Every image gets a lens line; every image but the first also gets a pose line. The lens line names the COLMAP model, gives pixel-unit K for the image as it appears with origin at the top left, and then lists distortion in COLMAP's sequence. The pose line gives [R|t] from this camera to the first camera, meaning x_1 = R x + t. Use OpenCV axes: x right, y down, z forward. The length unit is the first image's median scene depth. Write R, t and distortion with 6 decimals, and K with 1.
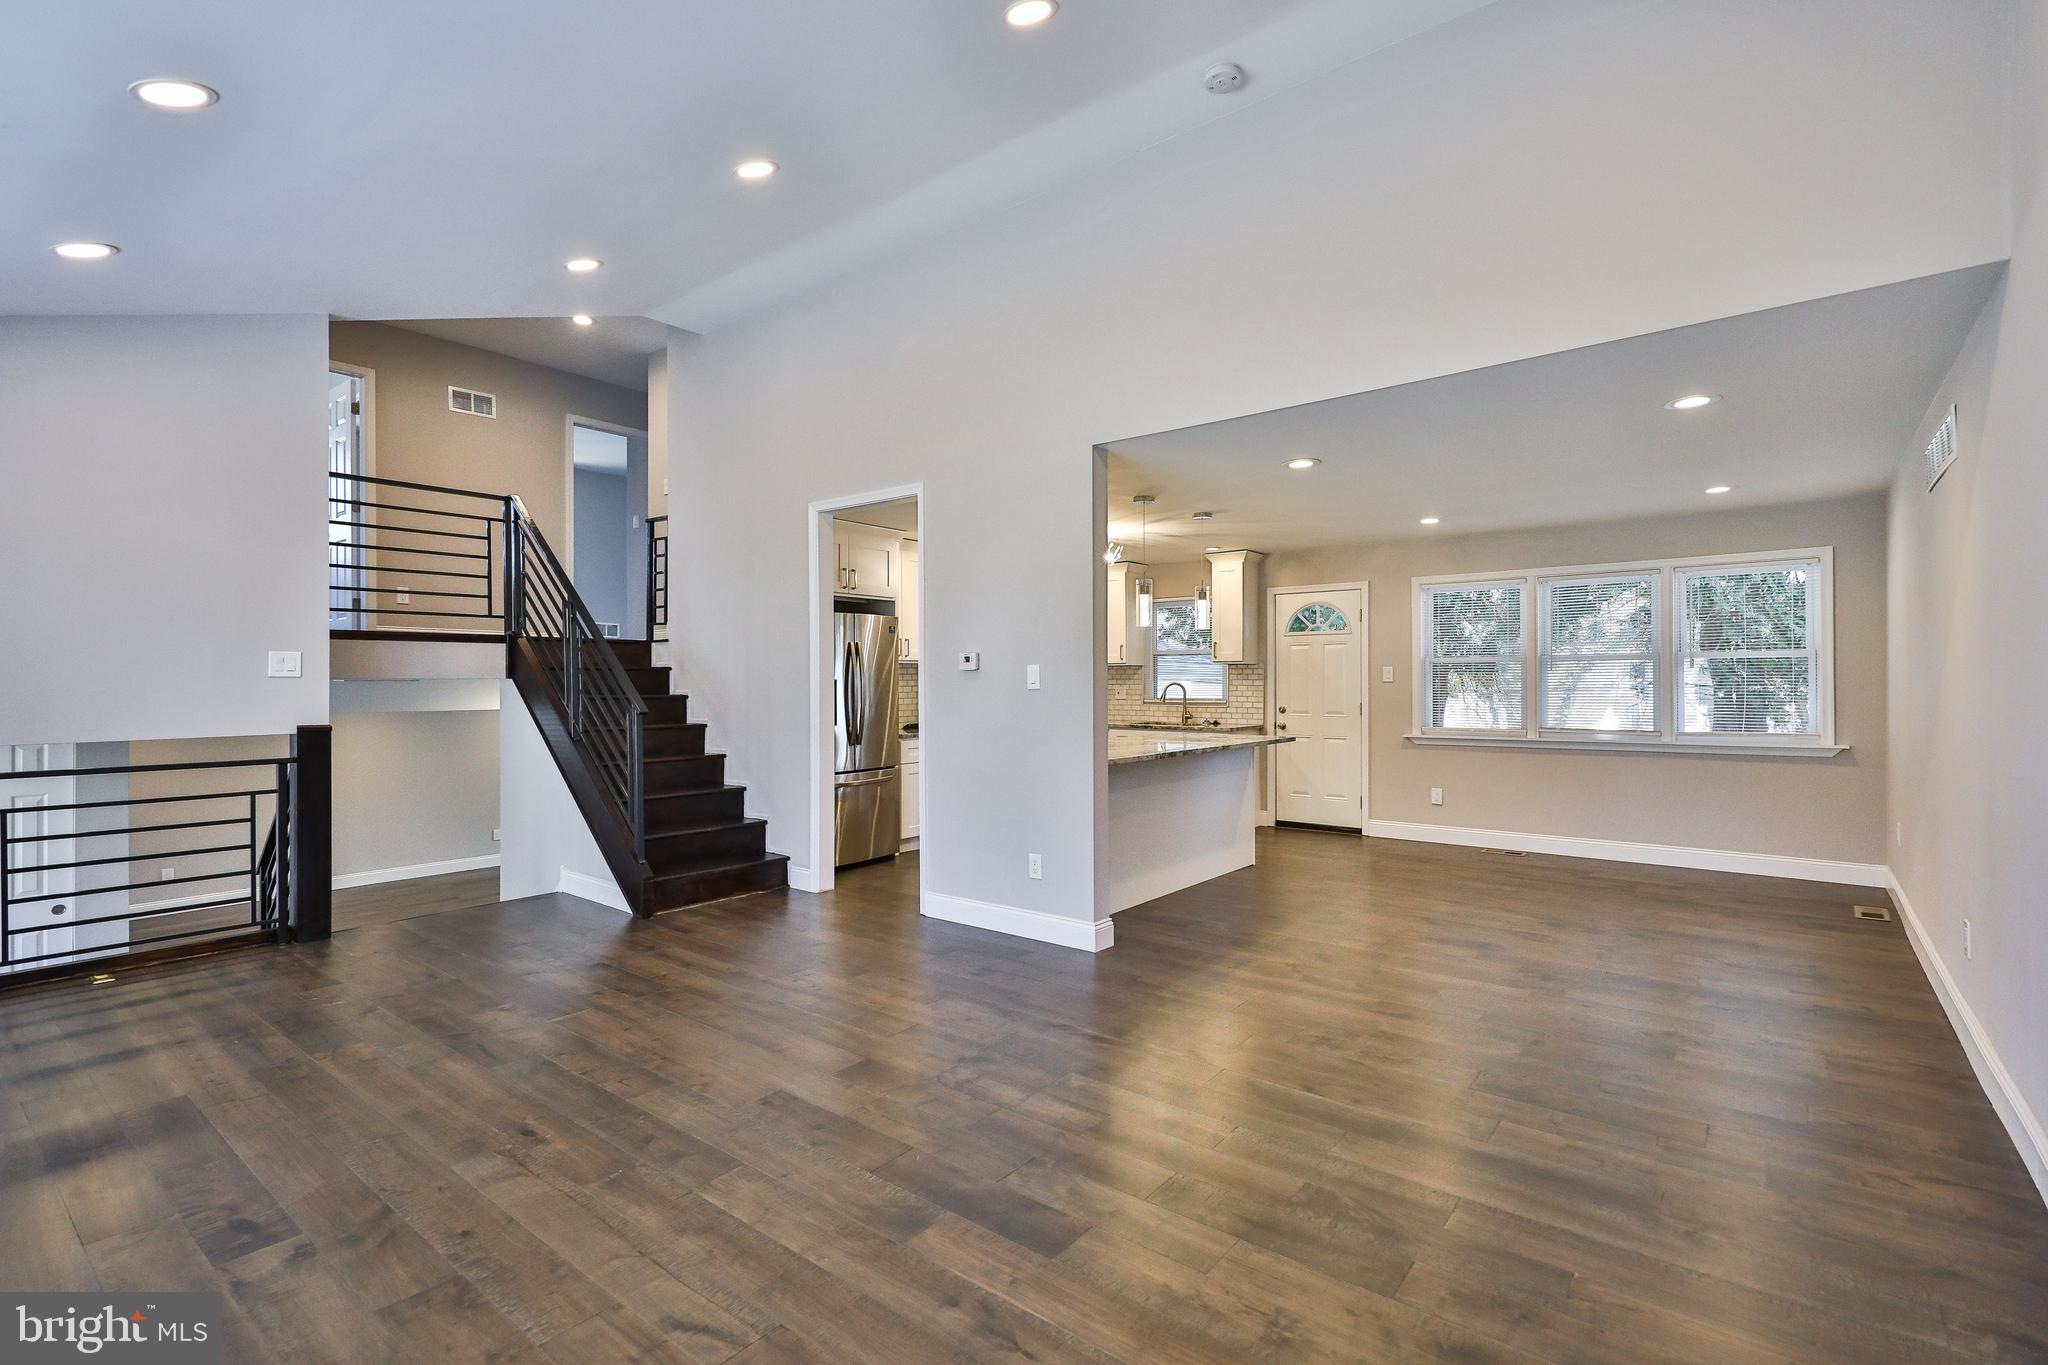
lens RADIAL K [[919.1, 0, 1040.2], [0, 919.1, 680.2], [0, 0, 1]] dist [0.001946, 0.000117]
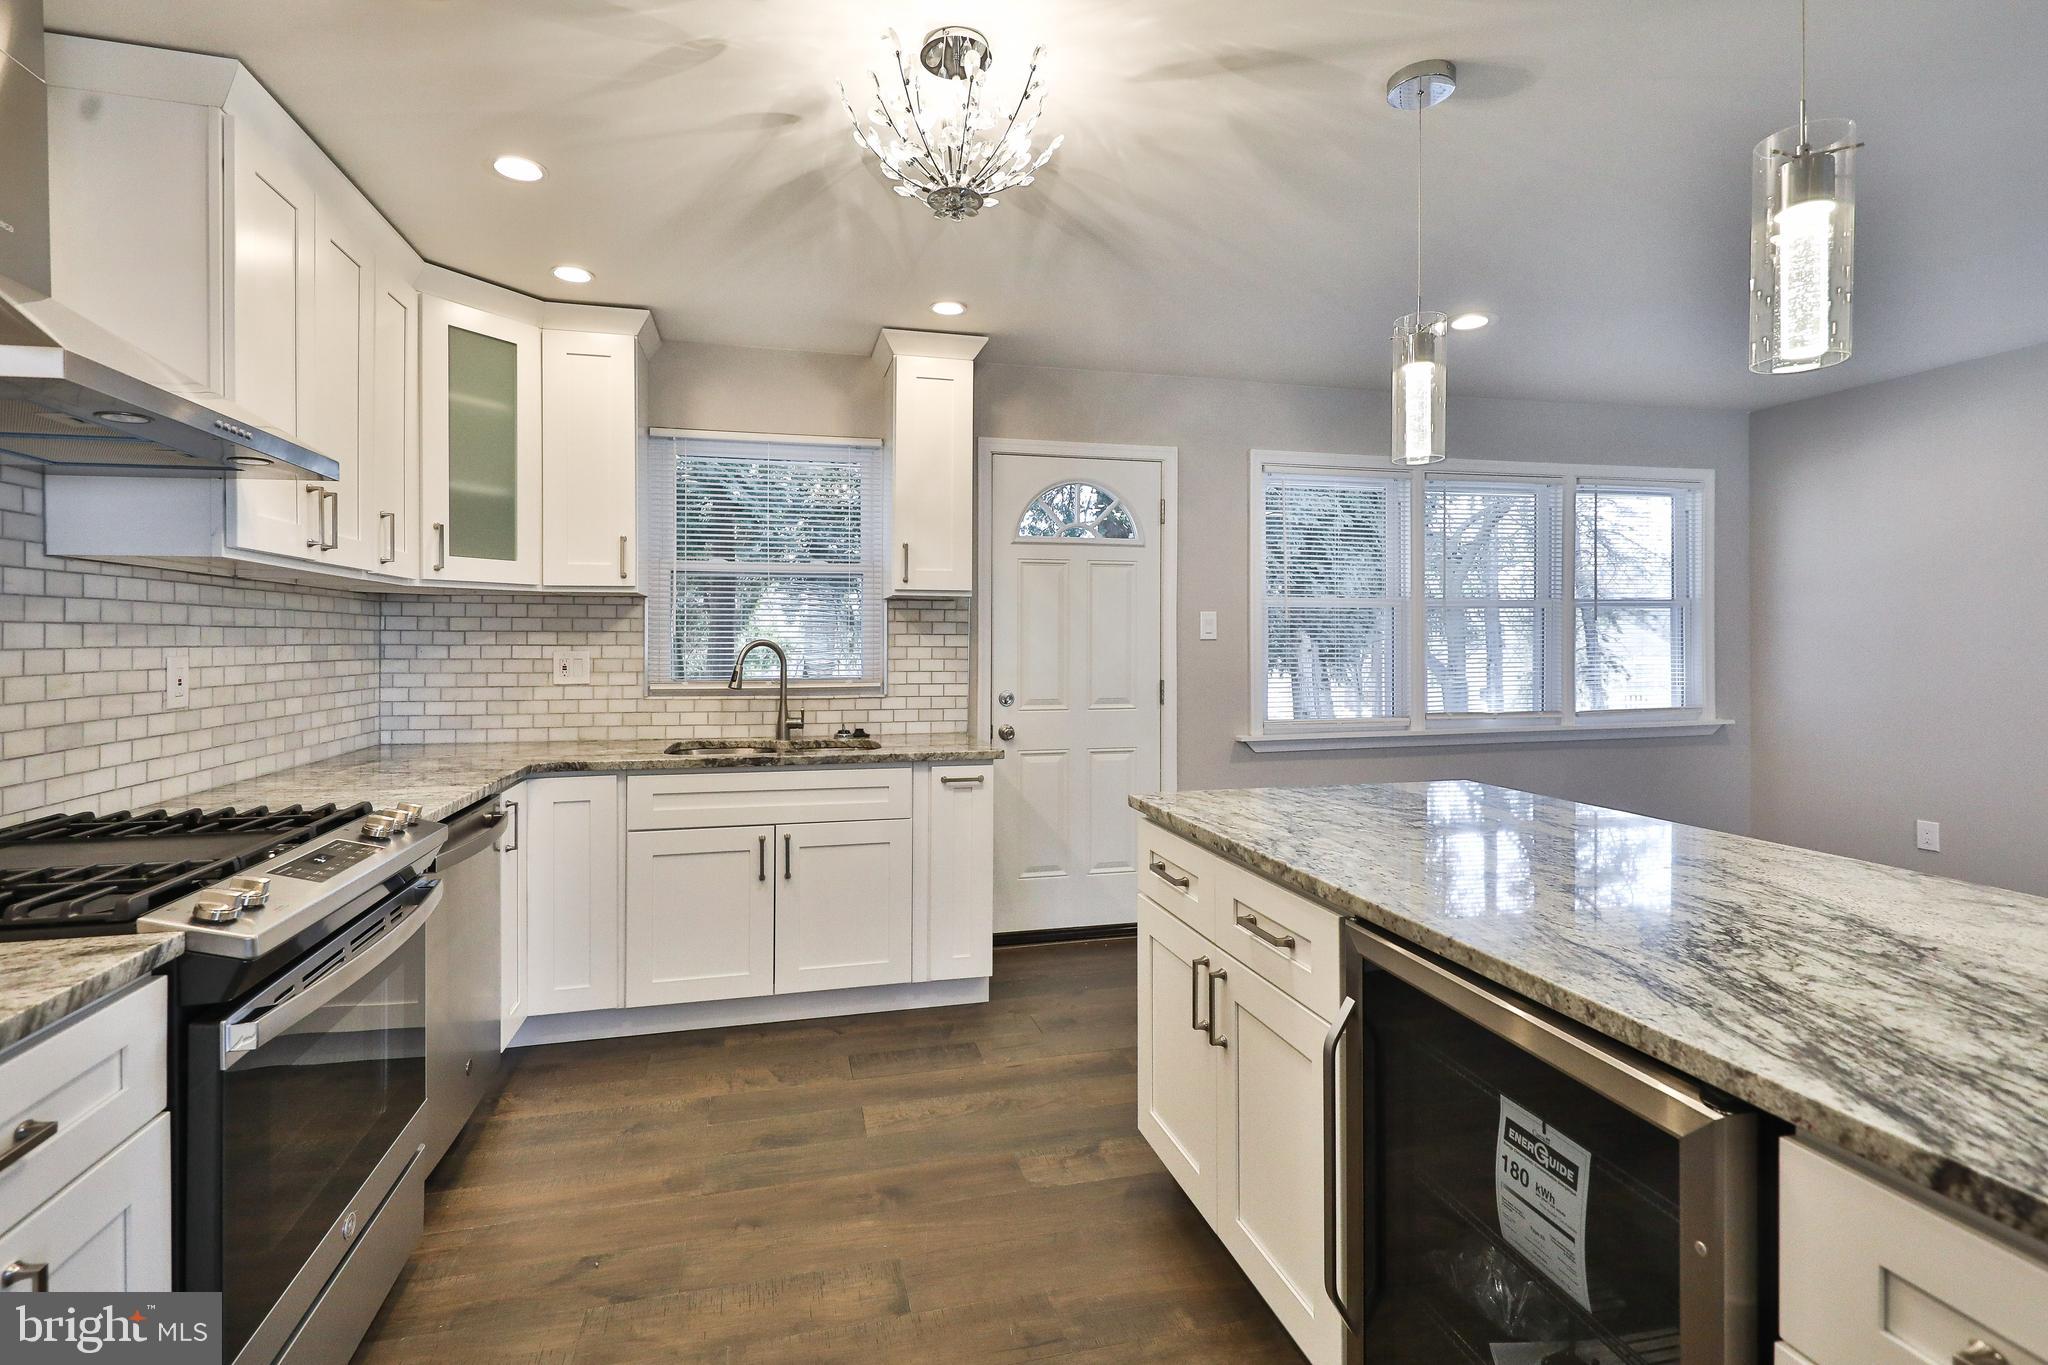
lens RADIAL K [[948.1, 0, 1014.8], [0, 948.1, 654.0], [0, 0, 1]] dist [0.031237, 0.000121]
pose [[0.616374, -0.007306, 0.787420, -0.289972], [-0.002560, 0.999933, 0.011282, 0.009722], [-0.787450, -0.008970, 0.616314, 1.727902]]
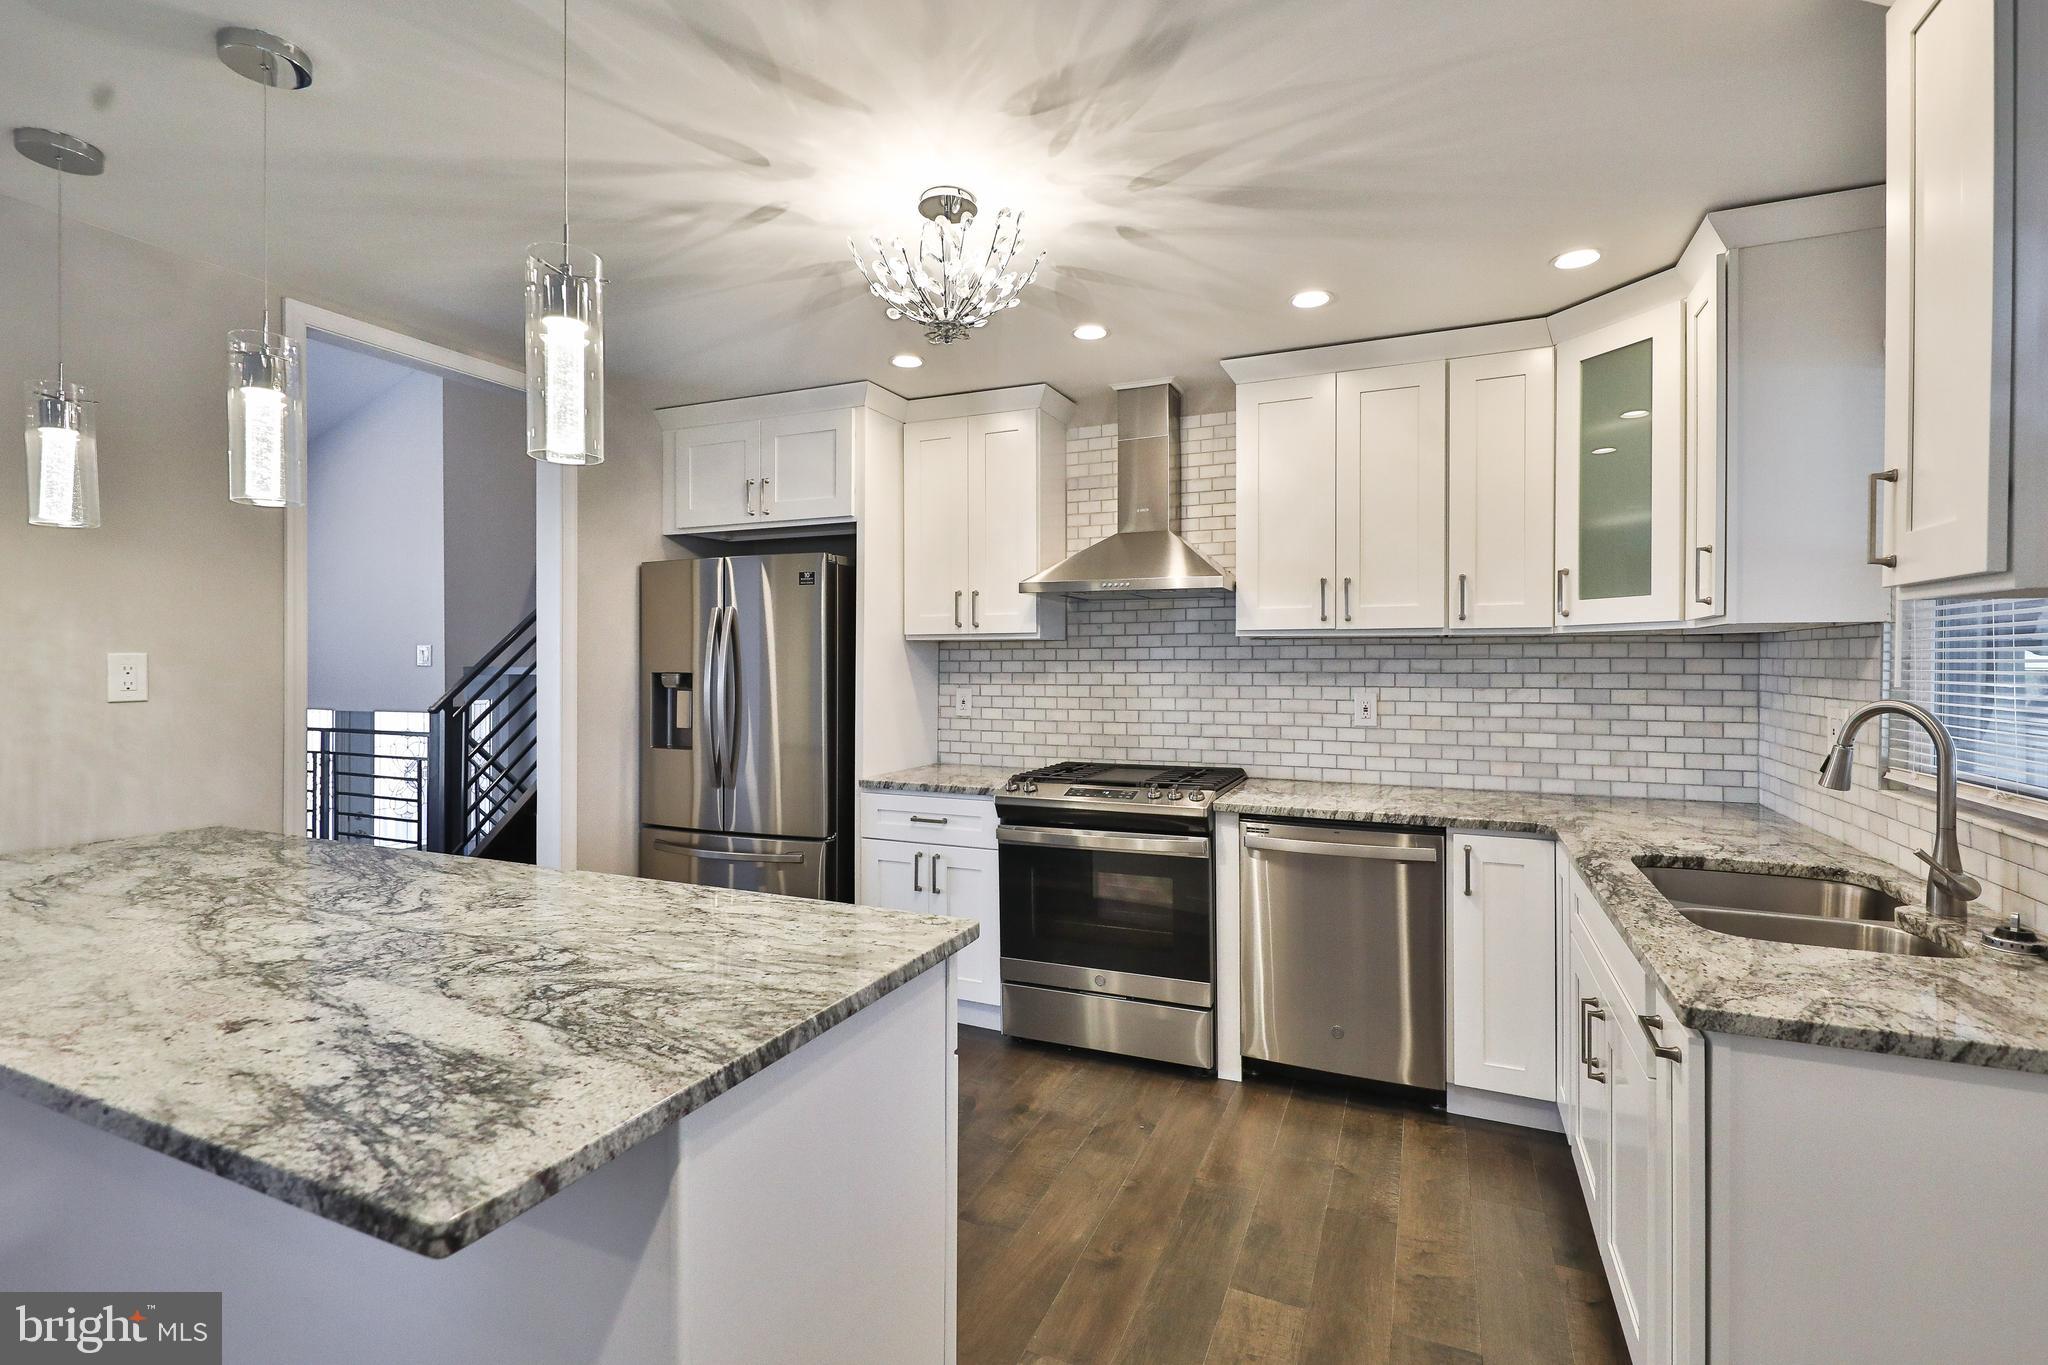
lens RADIAL K [[948.1, 0, 1014.8], [0, 948.1, 654.0], [0, 0, 1]] dist [0.031237, 0.000121]
pose [[0.236085, -0.004790, -0.971721, 0.794621], [0.001495, 0.999988, -0.004566, -0.016580], [0.971731, -0.000374, 0.236089, 1.989423]]
